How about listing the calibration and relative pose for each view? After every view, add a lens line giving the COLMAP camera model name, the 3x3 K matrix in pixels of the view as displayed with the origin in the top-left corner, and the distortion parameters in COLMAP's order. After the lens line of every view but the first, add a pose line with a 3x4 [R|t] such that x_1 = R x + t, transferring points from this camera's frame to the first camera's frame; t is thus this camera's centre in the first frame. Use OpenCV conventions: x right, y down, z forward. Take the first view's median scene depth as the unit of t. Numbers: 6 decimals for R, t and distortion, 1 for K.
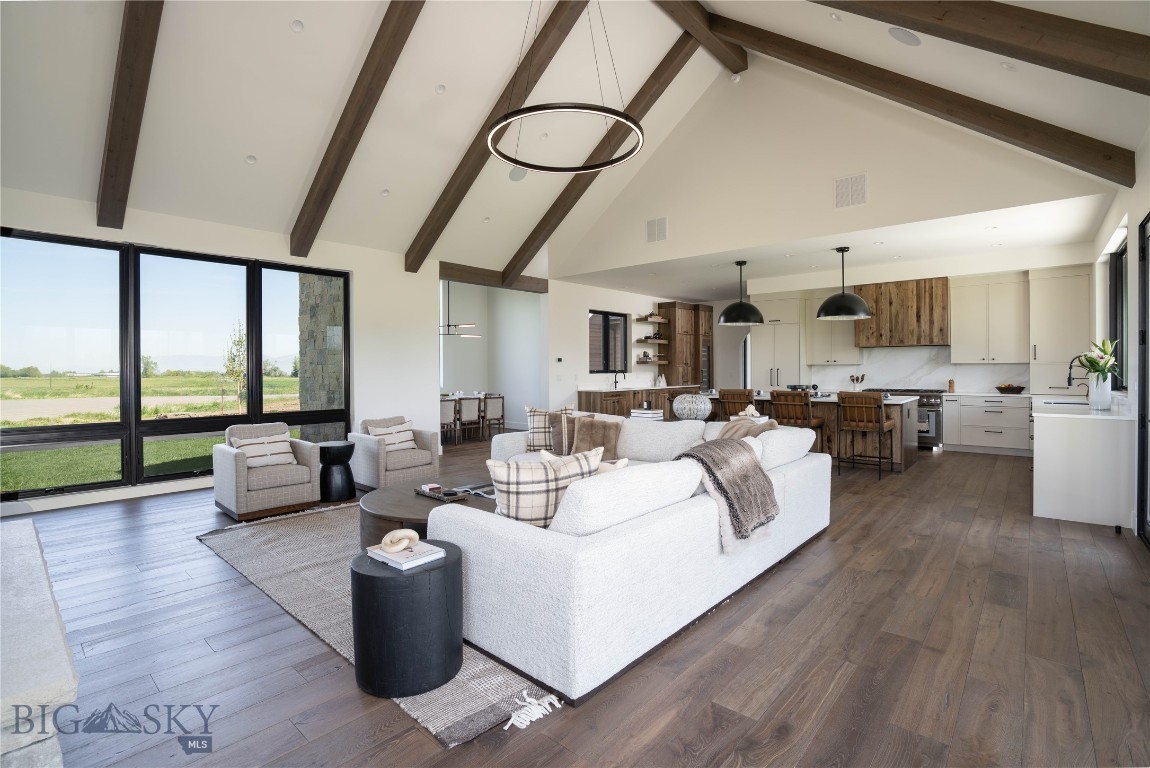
lens RADIAL K [[531.6, 0, 594.8], [0, 531.6, 368.2], [0, 0, 1]] dist [-0.021391, 0.000113]
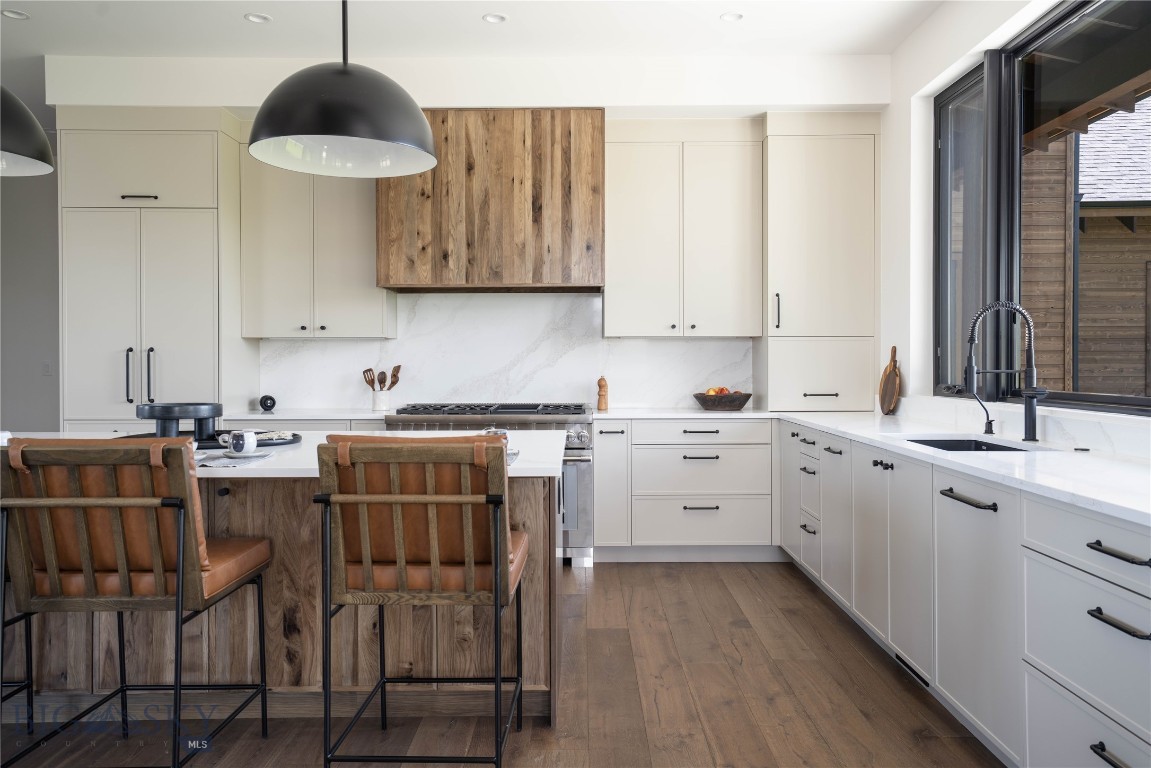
lens RADIAL K [[920.5, 0, 579.1], [0, 920.5, 375.7], [0, 0, 1]] dist [0.007184, 0.004861]
pose [[0.774526, -0.006902, 0.632505, 0.234092], [-0.002334, 0.999902, 0.013769, 0.010933], [-0.632538, -0.012141, 0.774434, 0.494581]]
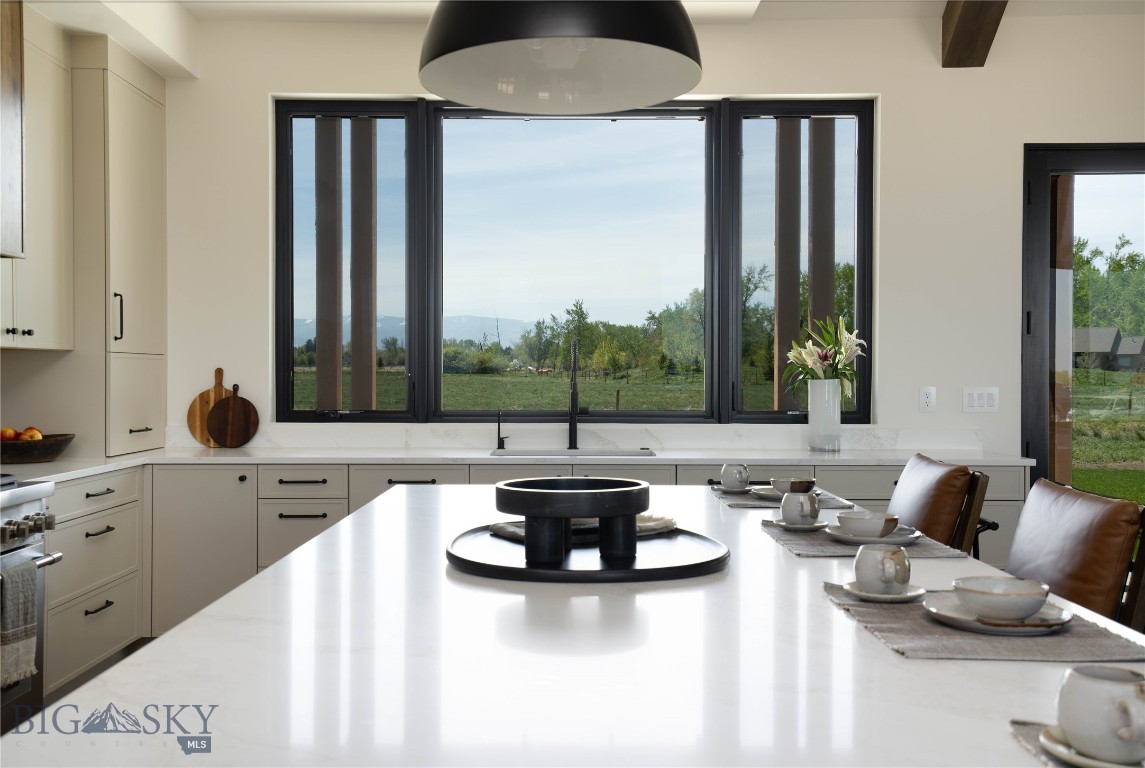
lens RADIAL K [[1162.9, 0, 569.7], [0, 1162.9, 384.0], [0, 0, 1]] dist [0.070168, 0.000000]
pose [[-0.642572, -0.001534, 0.766224, 0.144307], [0.000677, 0.999996, 0.002571, 0.006595], [-0.766225, 0.002171, -0.642568, 1.156480]]
